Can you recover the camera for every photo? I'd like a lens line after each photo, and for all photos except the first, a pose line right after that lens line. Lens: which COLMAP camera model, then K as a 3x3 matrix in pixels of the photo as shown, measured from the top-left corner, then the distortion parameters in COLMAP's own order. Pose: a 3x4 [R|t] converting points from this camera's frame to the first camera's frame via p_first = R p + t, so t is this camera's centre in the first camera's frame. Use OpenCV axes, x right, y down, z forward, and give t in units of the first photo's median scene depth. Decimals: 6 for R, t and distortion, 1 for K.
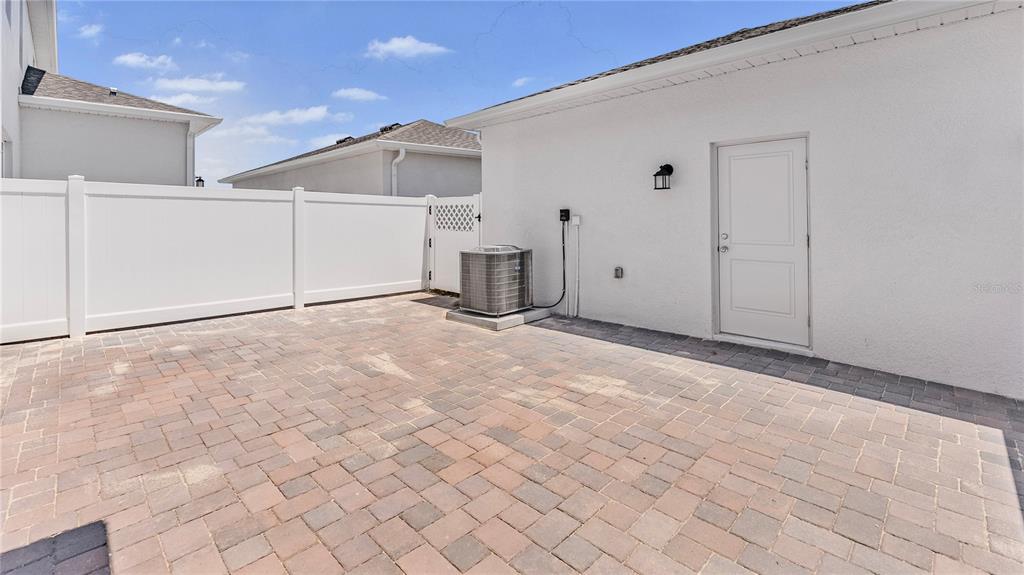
lens RADIAL K [[448.0, 0, 511.7], [0, 448.0, 215.5], [0, 0, 1]] dist [0.000406, -0.000076]
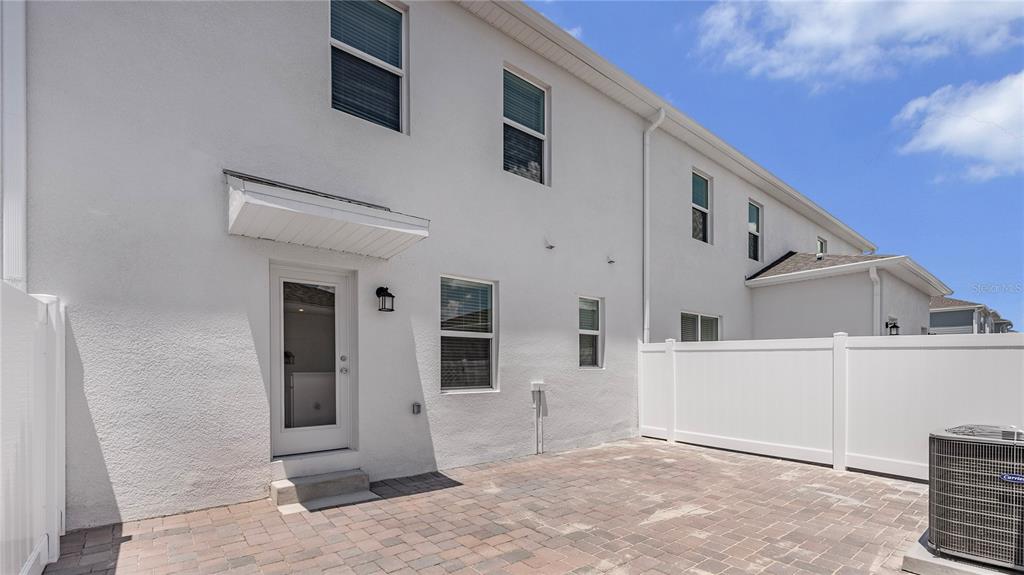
lens RADIAL K [[433.4, 0, 508.5], [0, 433.4, 369.4], [0, 0, 1]] dist [-0.001375, -0.000216]
pose [[-0.106791, 0.013061, -0.994196, 0.504704], [0.001776, 0.999915, 0.012945, -0.003305], [0.994280, -0.000383, -0.106805, 0.508200]]
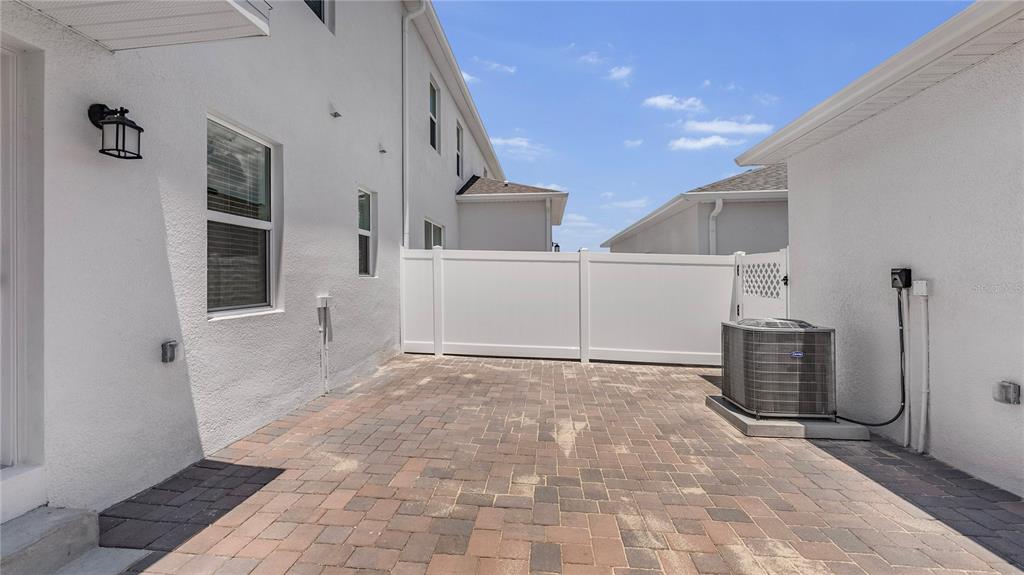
lens RADIAL K [[441.0, 0, 495.4], [0, 441.0, 275.5], [0, 0, 1]] dist [-0.002685, -0.000305]
pose [[0.623088, 0.010459, -0.782081, 0.239185], [-0.012015, 0.999921, 0.003800, -0.000411], [0.782059, 0.007029, 0.623165, 0.207601]]
